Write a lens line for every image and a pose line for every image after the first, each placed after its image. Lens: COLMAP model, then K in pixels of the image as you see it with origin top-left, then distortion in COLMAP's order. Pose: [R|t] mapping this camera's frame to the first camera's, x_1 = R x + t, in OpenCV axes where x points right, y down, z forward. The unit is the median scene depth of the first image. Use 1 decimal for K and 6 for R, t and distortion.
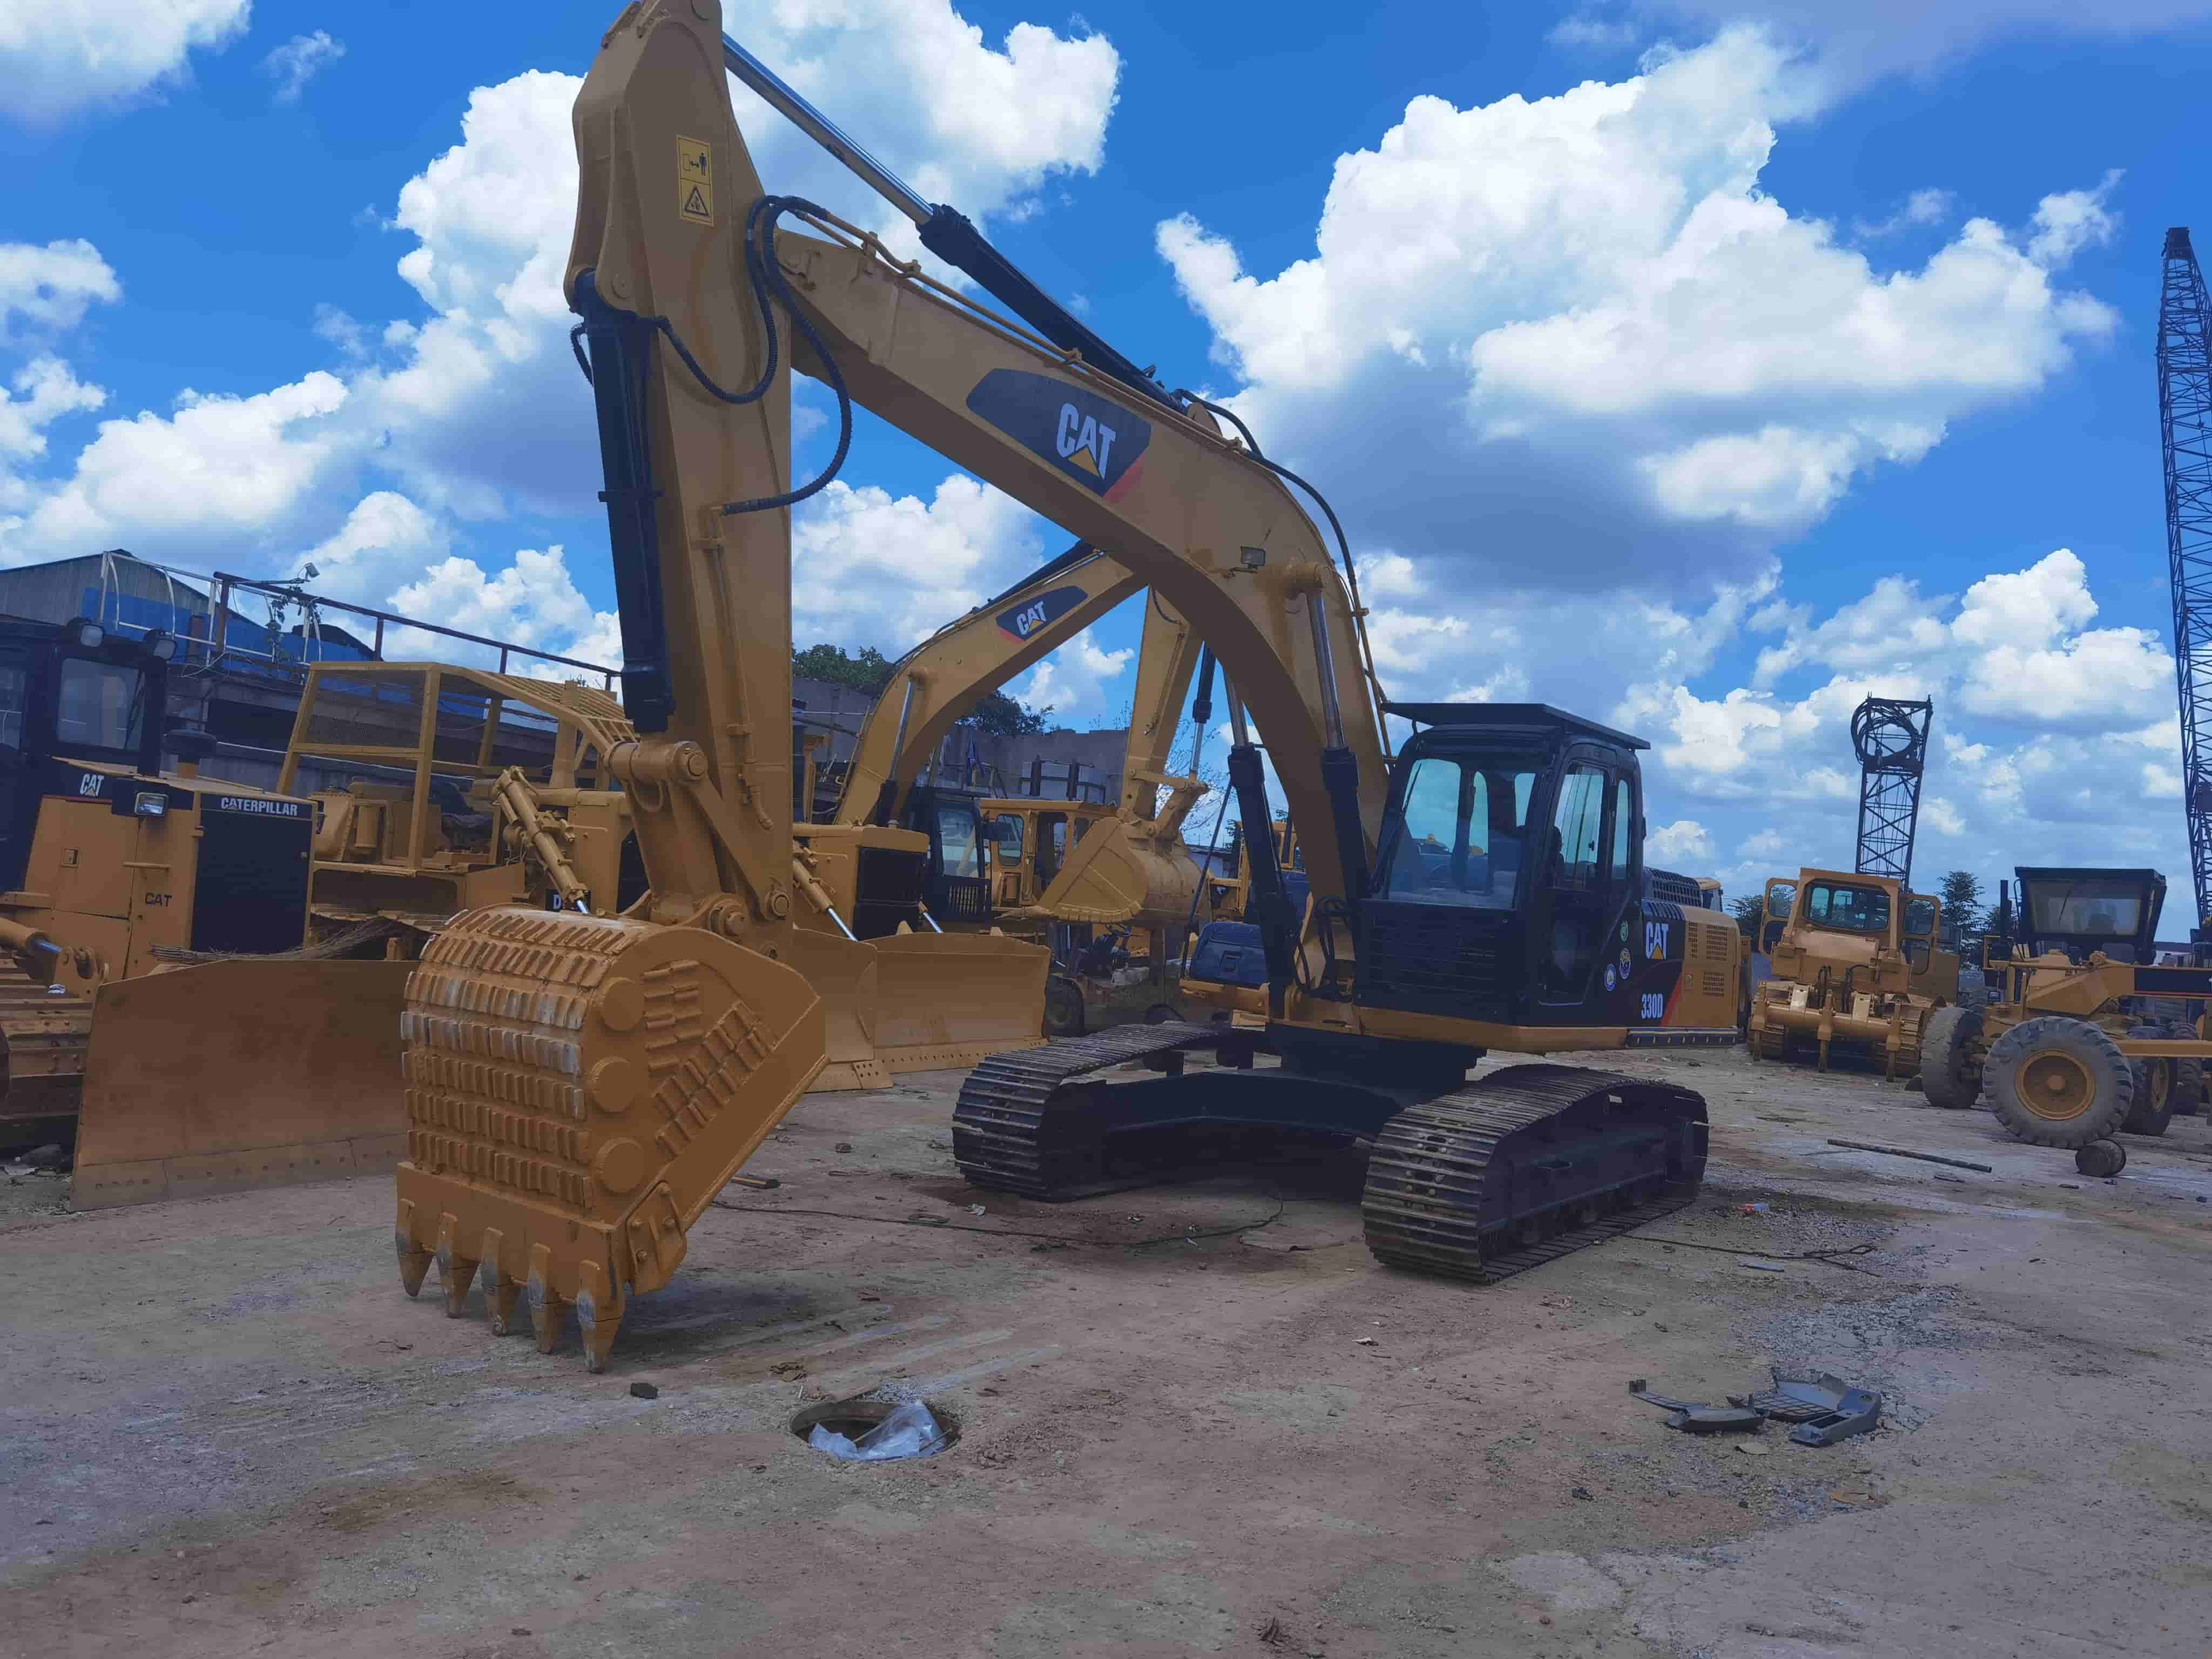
lens RADIAL K [[1786.7, 0, 1125.5], [0, 1786.7, 831.9], [0, 0, 1]] dist [0.034724, -0.040391]
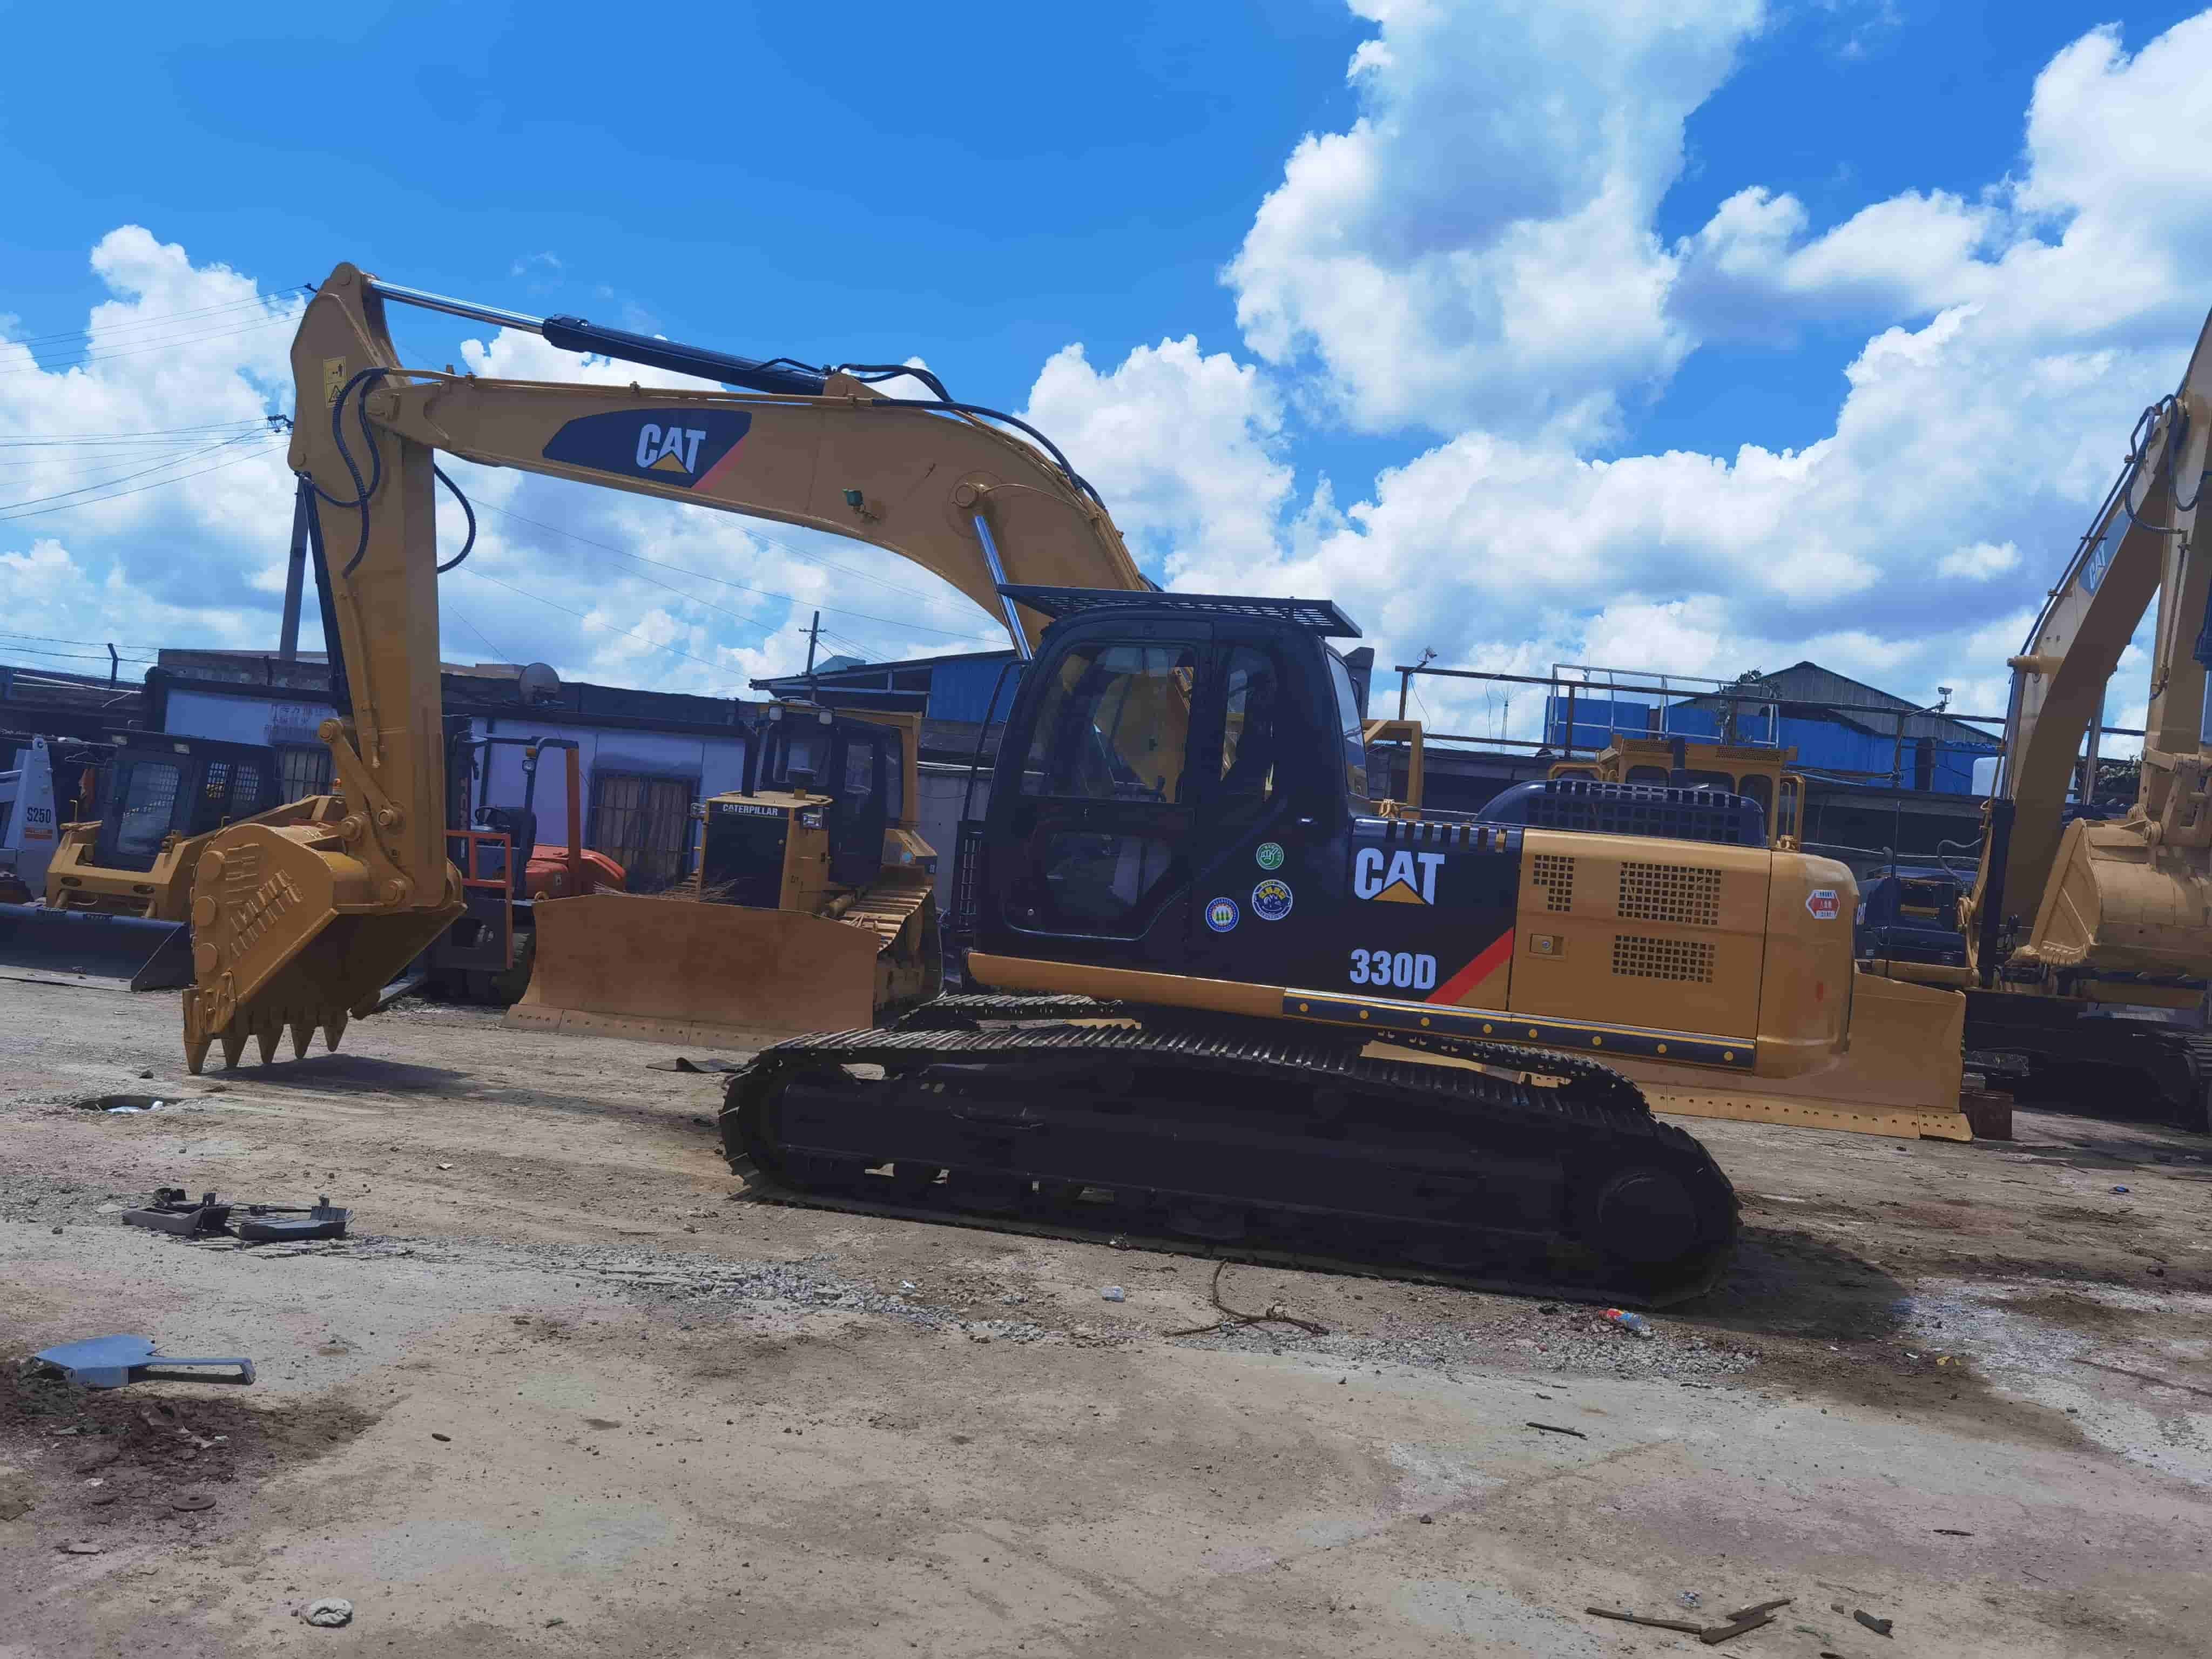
lens RADIAL K [[1786.7, 0, 1098.7], [0, 1786.7, 827.3], [0, 0, 1]] dist [0.034724, -0.040391]
pose [[0.363765, -0.063274, -0.929339, 1.017915], [-0.013624, 0.997222, -0.073229, 0.106000], [0.931391, 0.039299, 0.361892, 0.708148]]
